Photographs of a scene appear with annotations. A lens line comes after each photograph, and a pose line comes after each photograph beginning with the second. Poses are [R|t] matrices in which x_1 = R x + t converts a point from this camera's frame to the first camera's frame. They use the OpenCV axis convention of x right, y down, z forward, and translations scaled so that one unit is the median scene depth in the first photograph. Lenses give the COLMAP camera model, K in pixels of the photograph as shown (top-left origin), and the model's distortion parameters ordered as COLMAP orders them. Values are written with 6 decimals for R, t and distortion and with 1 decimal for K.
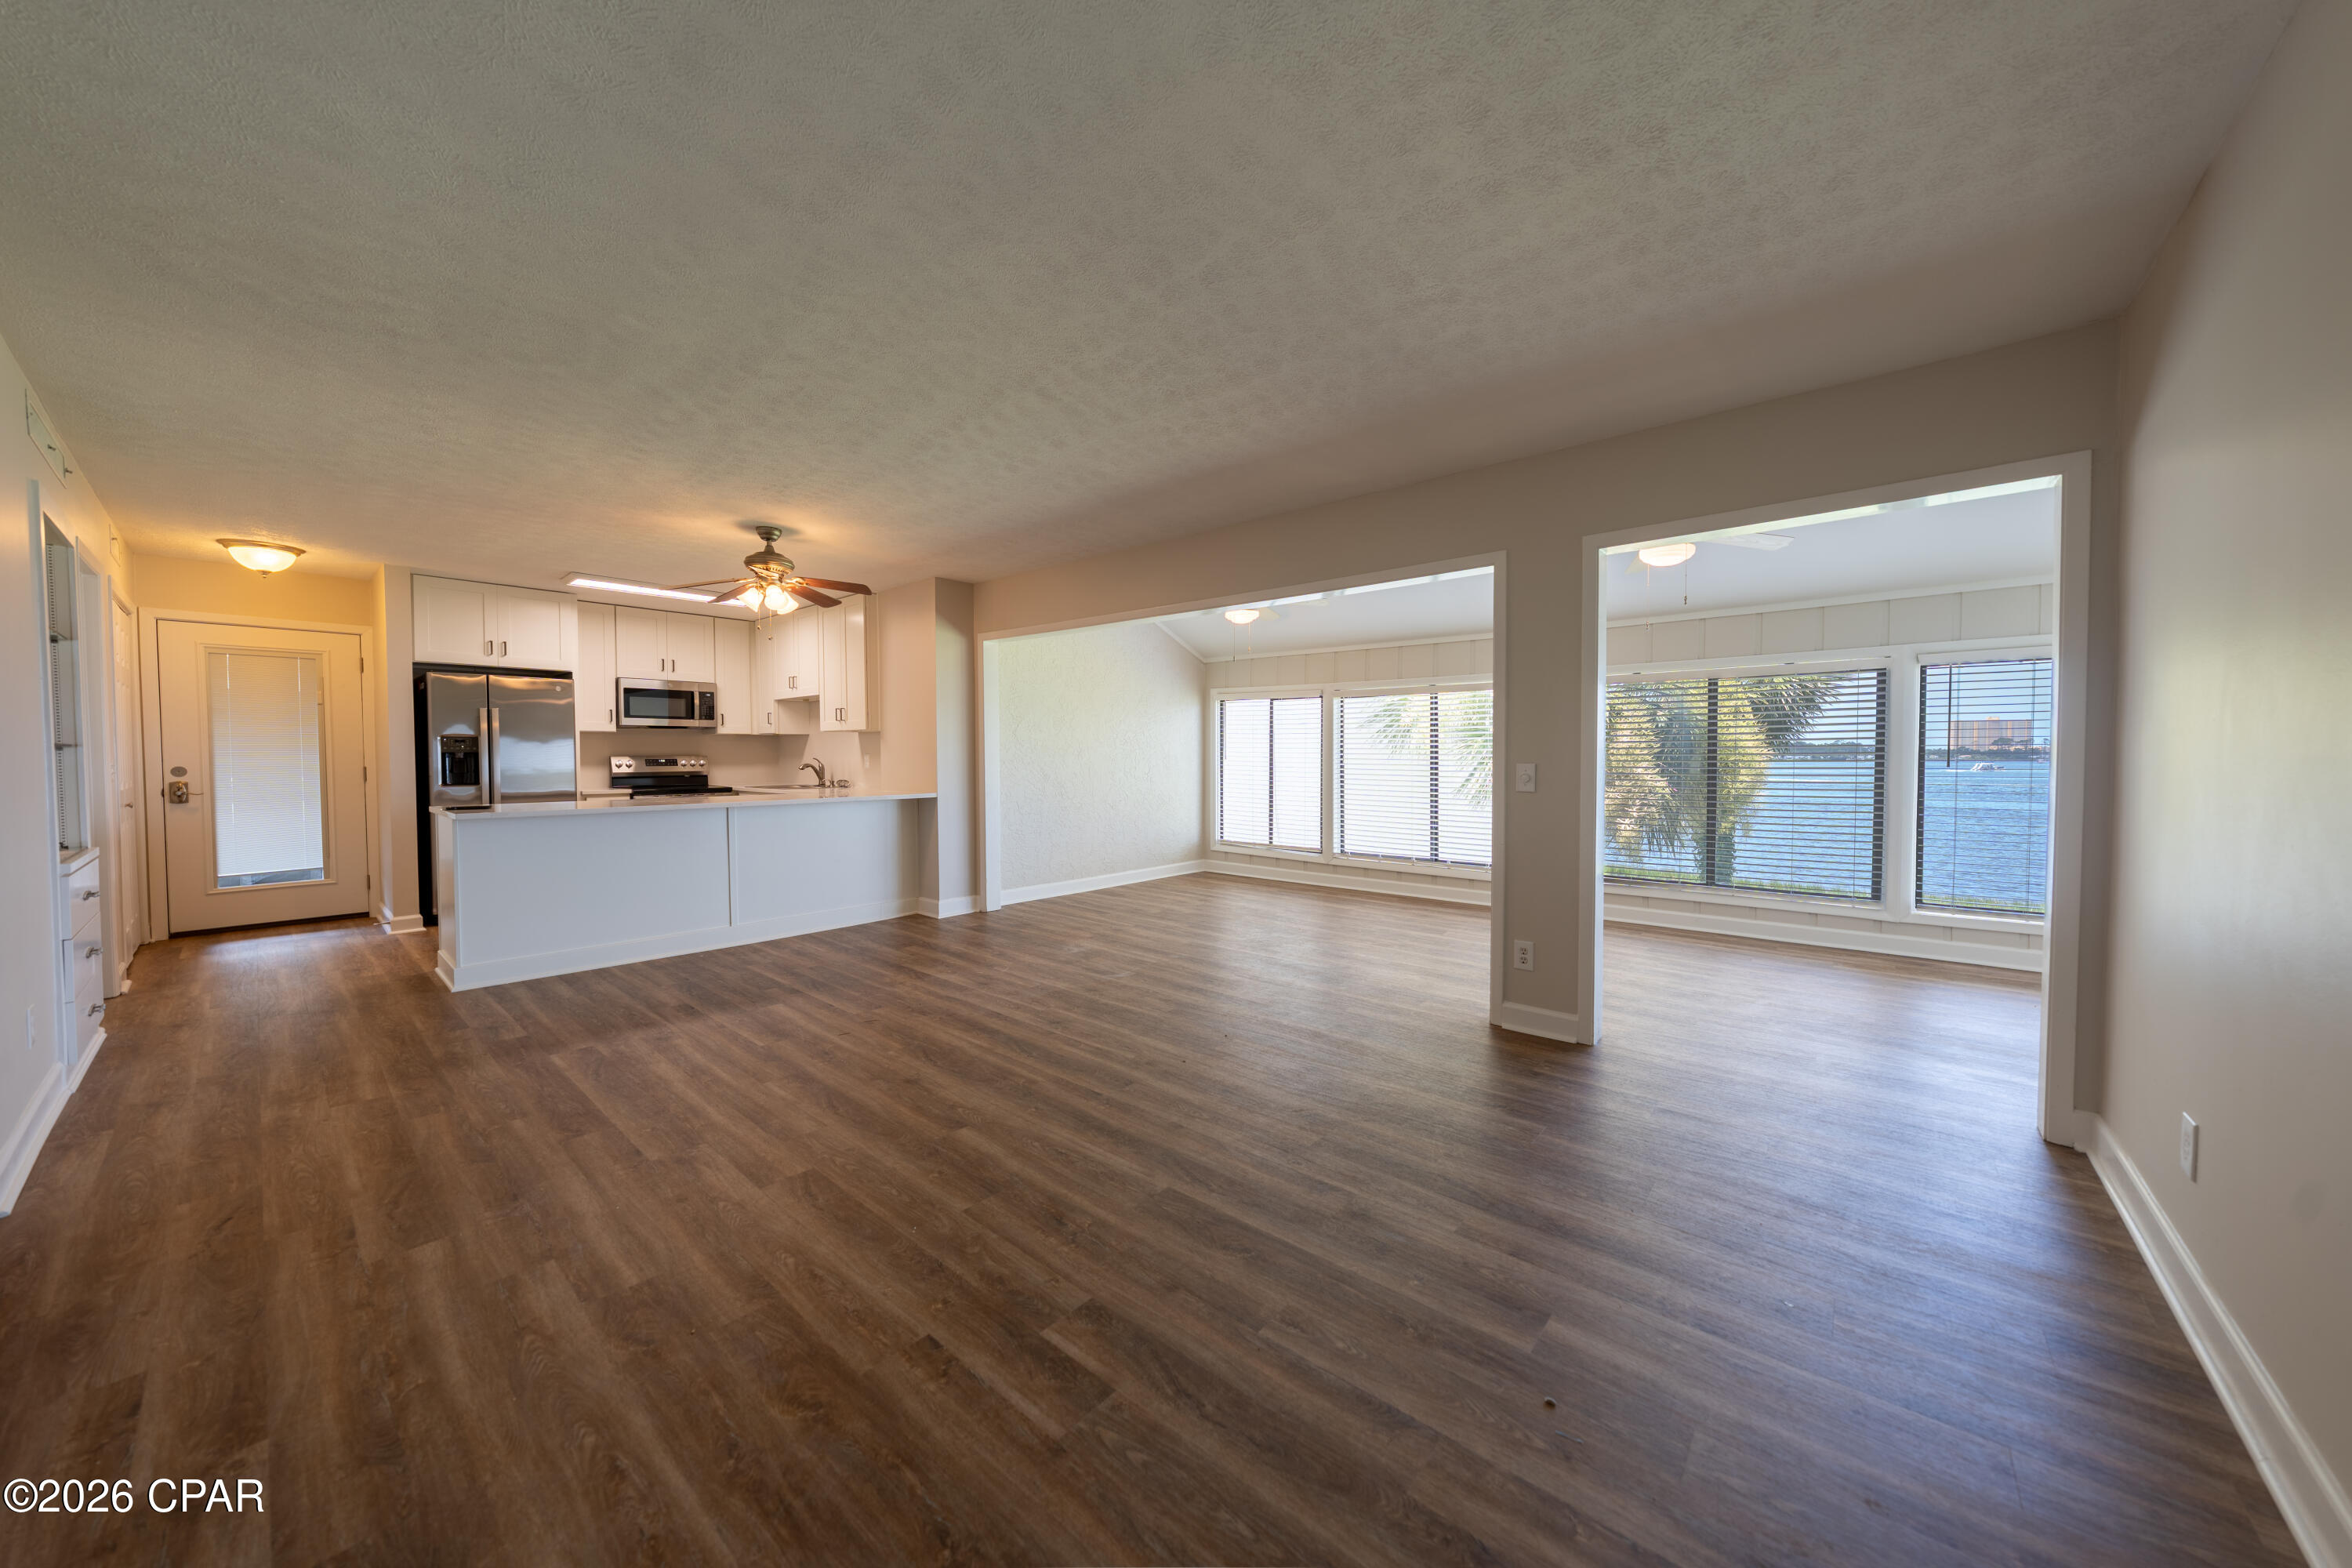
lens RADIAL K [[799.3, 0, 1180.7], [0, 799.3, 777.6], [0, 0, 1]] dist [-0.002472, 0.000034]
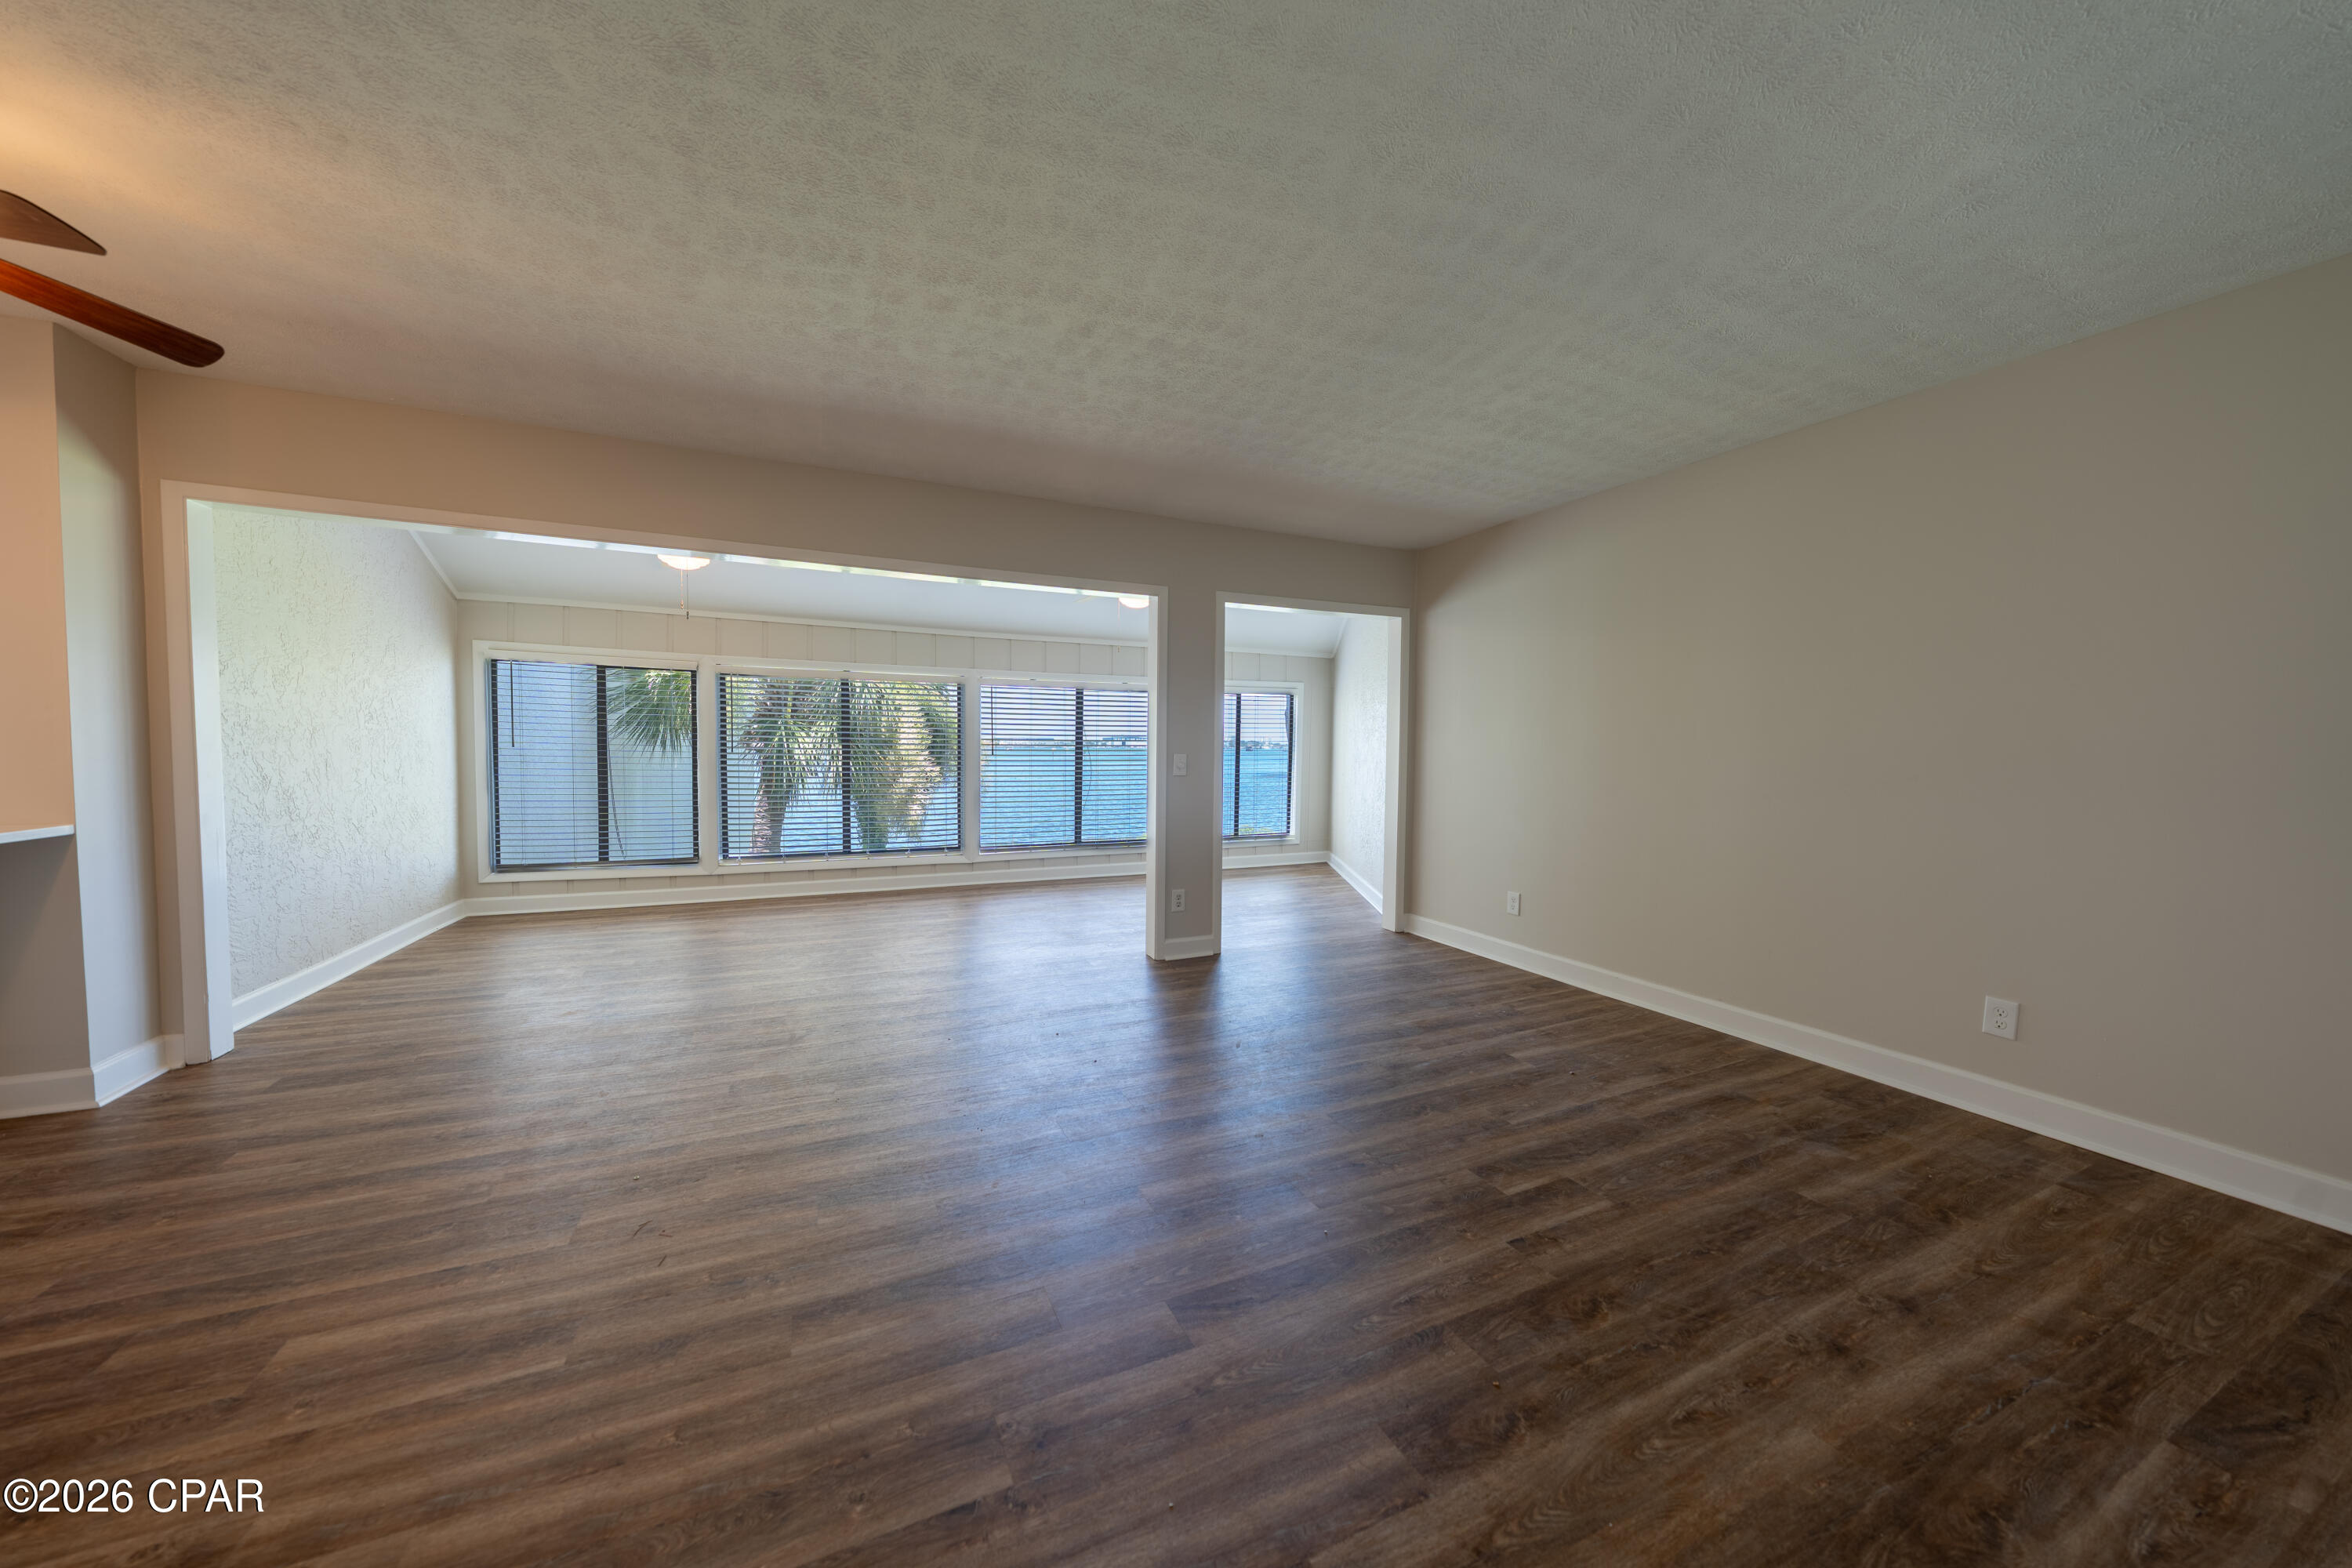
lens RADIAL K [[802.7, 0, 1176.2], [0, 802.7, 777.9], [0, 0, 1]] dist [-0.002437, 0.000348]
pose [[0.413071, -0.030457, 0.910189, -0.494574], [0.014193, 0.999535, 0.027006, -0.009194], [-0.910588, 0.001763, 0.413311, 0.298749]]
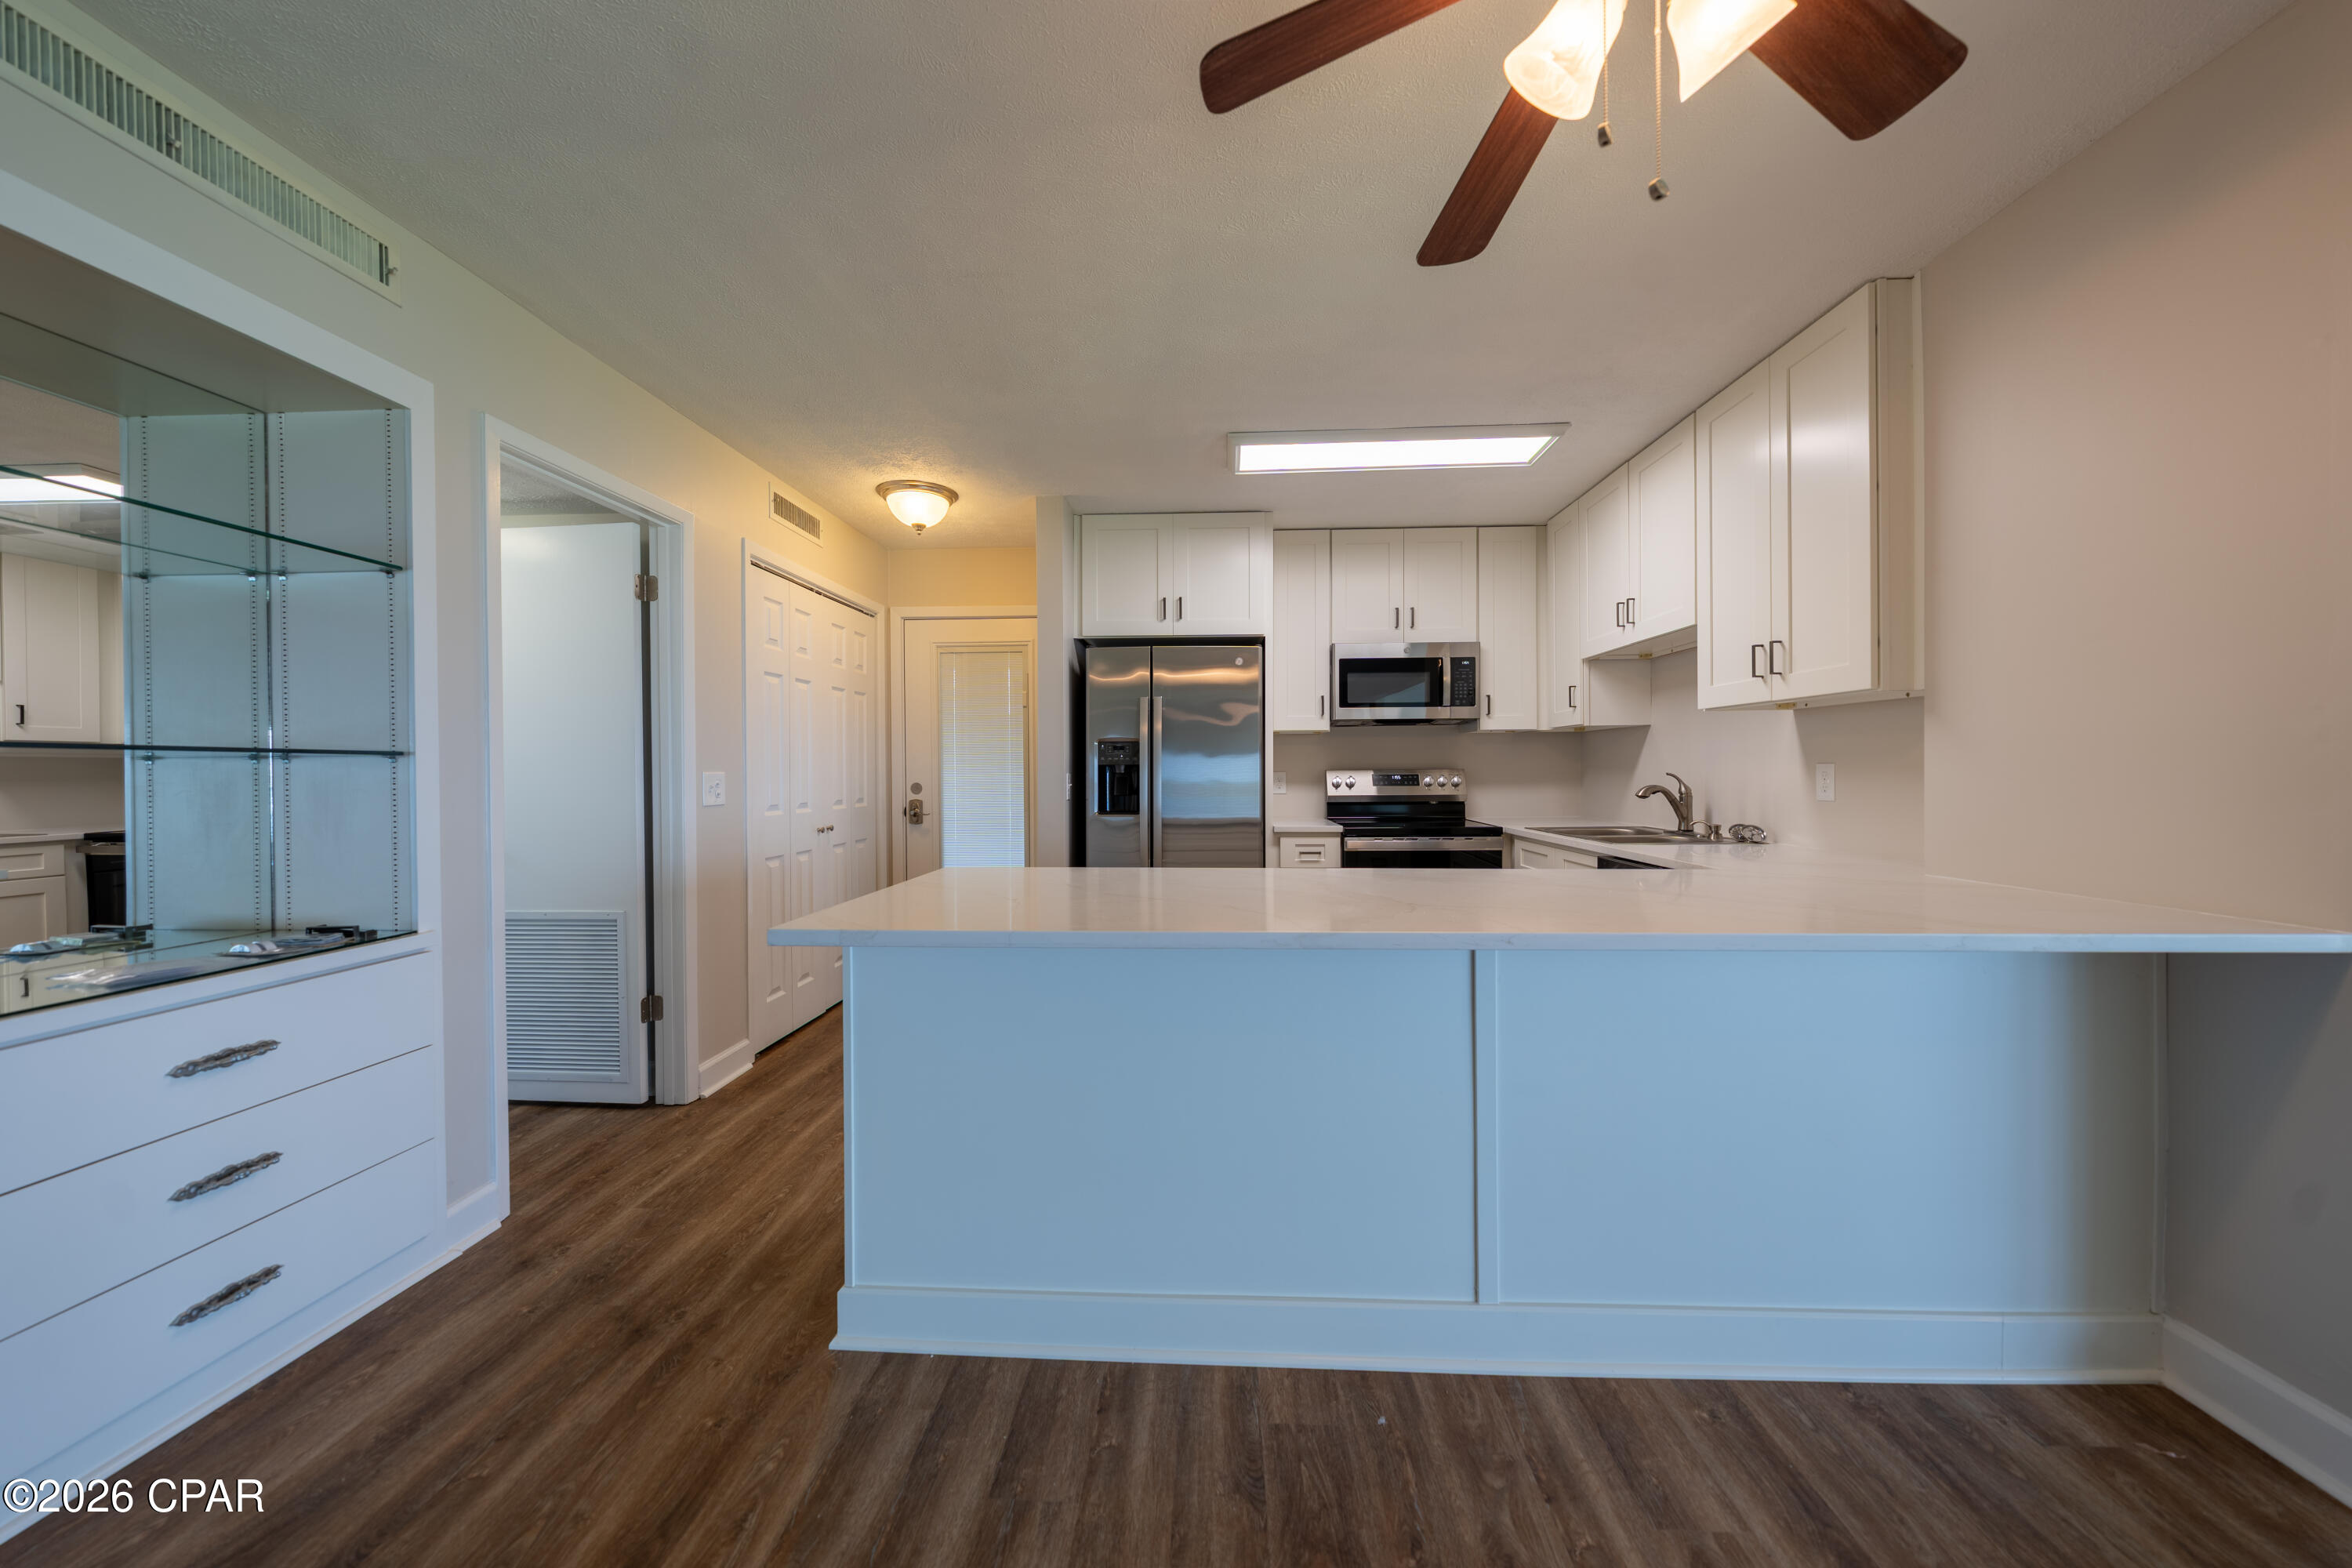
lens RADIAL K [[799.3, 0, 1180.7], [0, 799.3, 777.6], [0, 0, 1]] dist [-0.002472, 0.000034]
pose [[0.616052, 0.005068, -0.787689, -0.362680], [-0.018253, 0.999803, -0.007843, -0.017626], [0.787494, 0.019210, 0.616023, 0.664602]]
